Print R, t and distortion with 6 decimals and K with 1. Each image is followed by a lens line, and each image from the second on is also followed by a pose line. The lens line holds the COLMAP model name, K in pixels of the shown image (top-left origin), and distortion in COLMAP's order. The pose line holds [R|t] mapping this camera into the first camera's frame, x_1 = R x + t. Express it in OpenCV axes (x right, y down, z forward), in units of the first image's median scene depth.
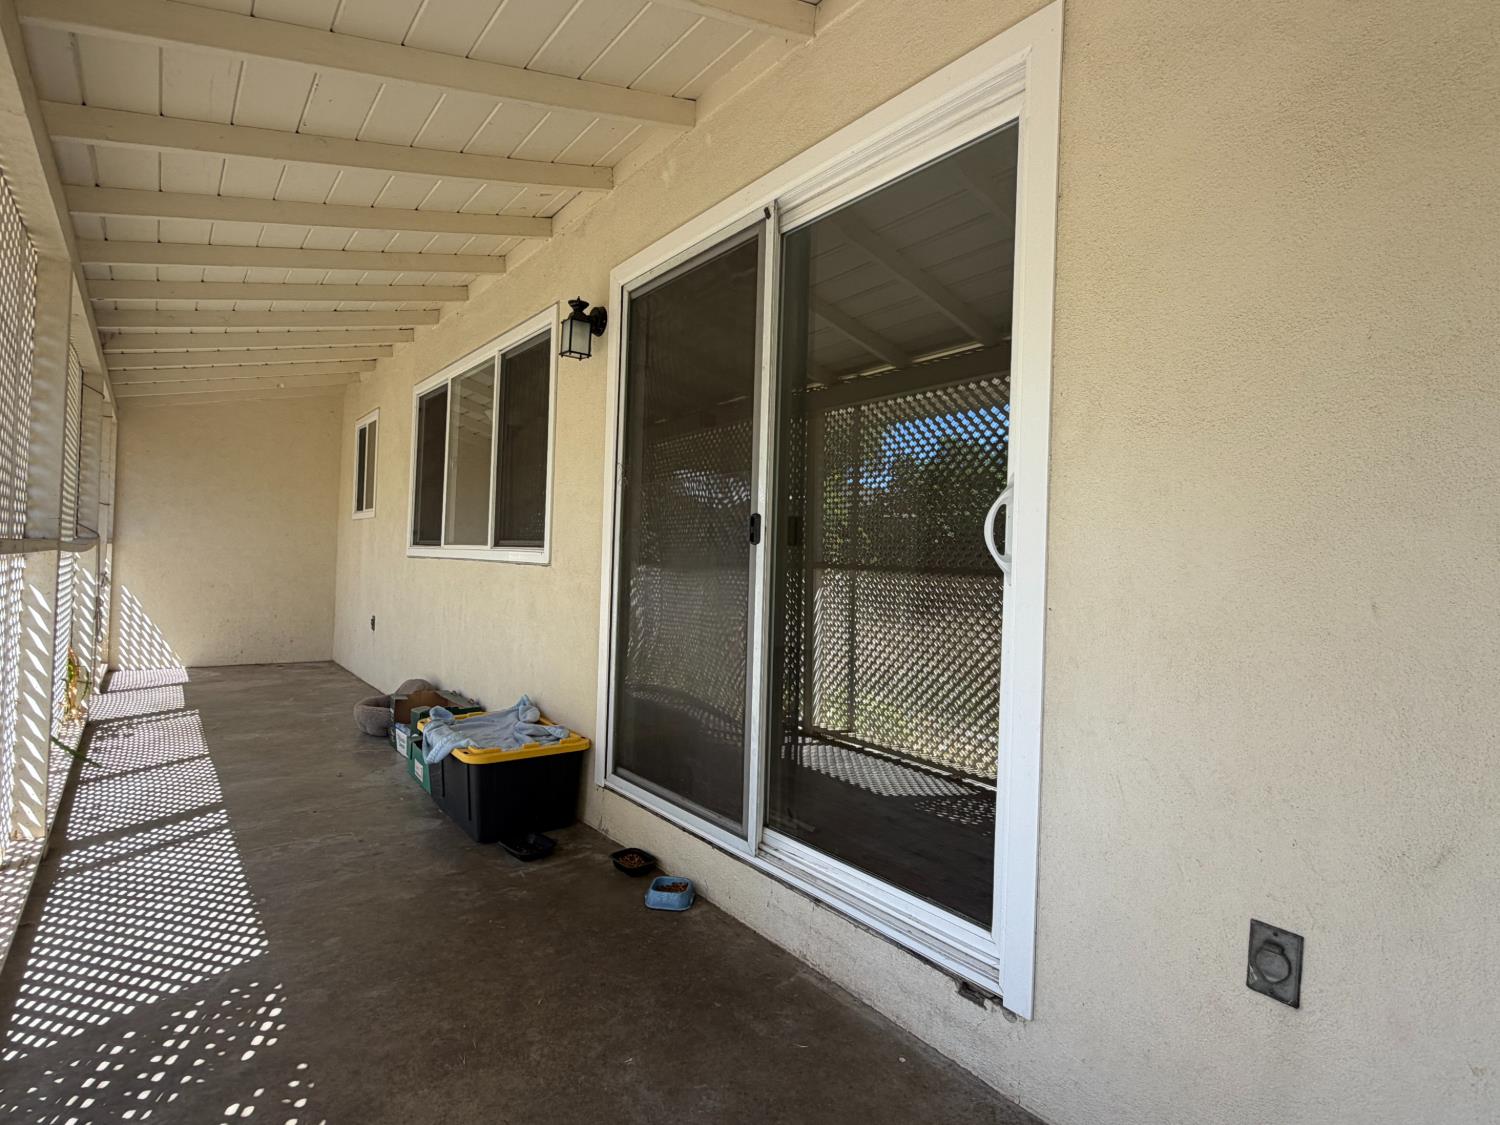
lens RADIAL K [[758.9, 0, 747.2], [0, 758.9, 560.6], [0, 0, 1]] dist [0.001247, 0.001409]
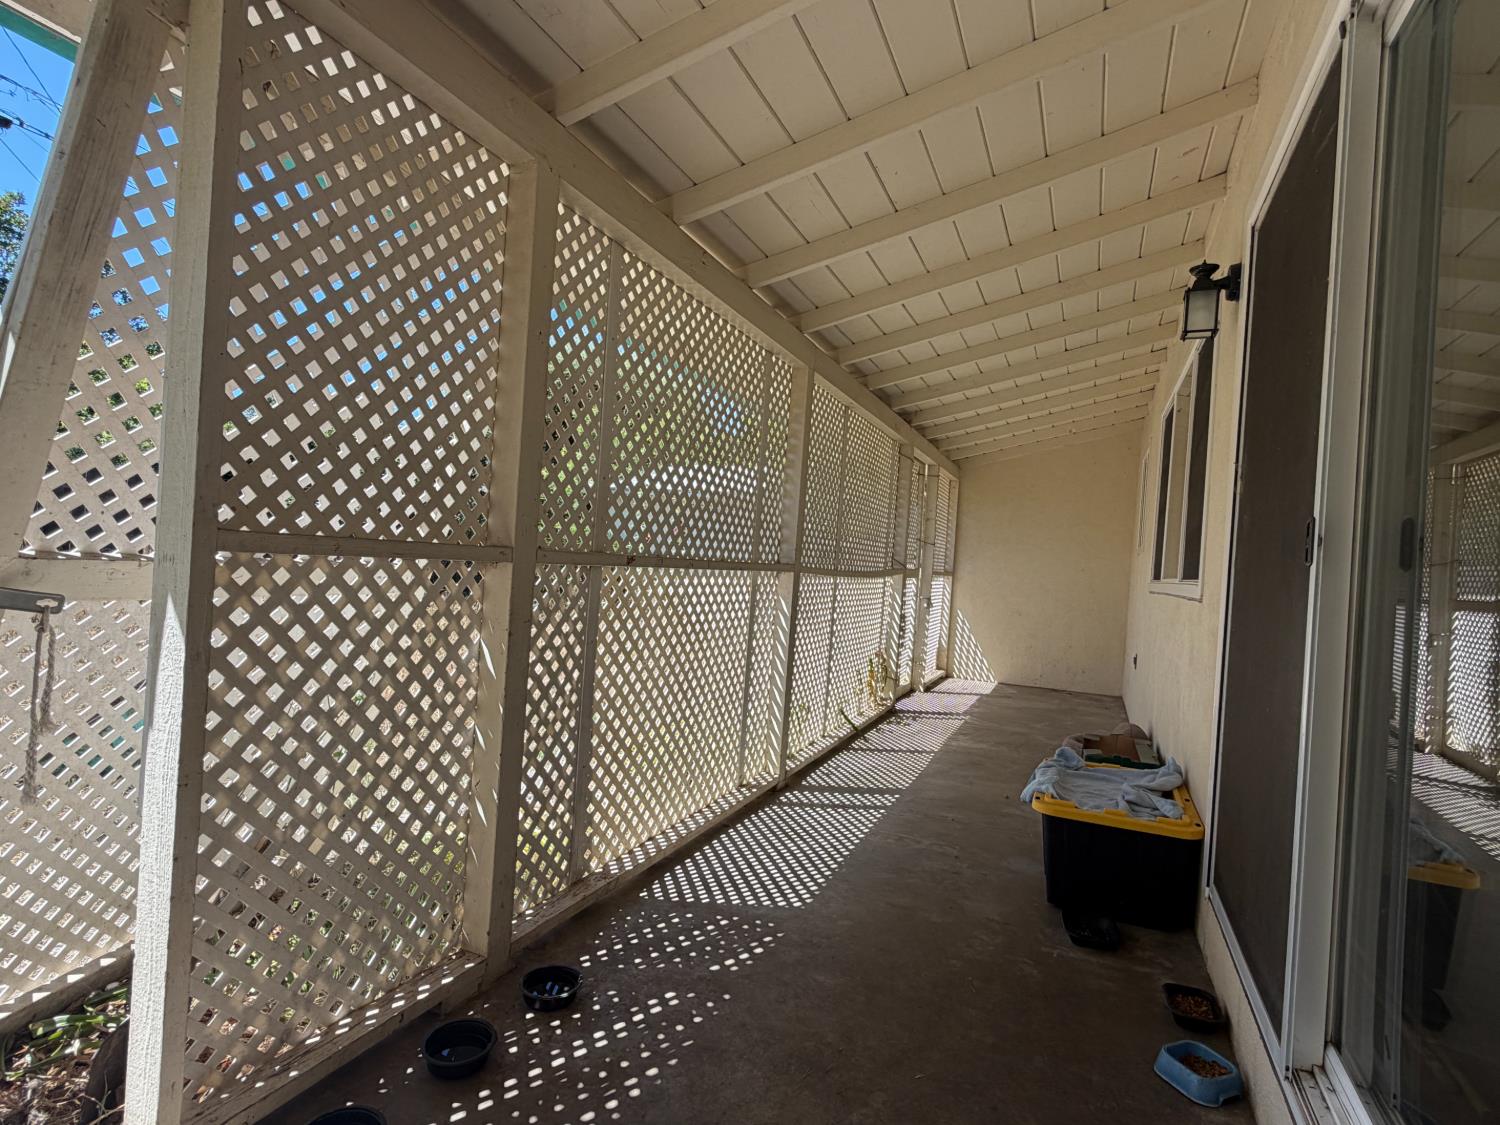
lens RADIAL K [[758.9, 0, 749.3], [0, 758.9, 559.7], [0, 0, 1]] dist [0.001247, 0.001409]
pose [[0.469085, -0.008118, -0.883116, 0.252775], [-0.042052, 0.998618, -0.031517, 0.009385], [0.882151, 0.051921, 0.468096, 0.228606]]
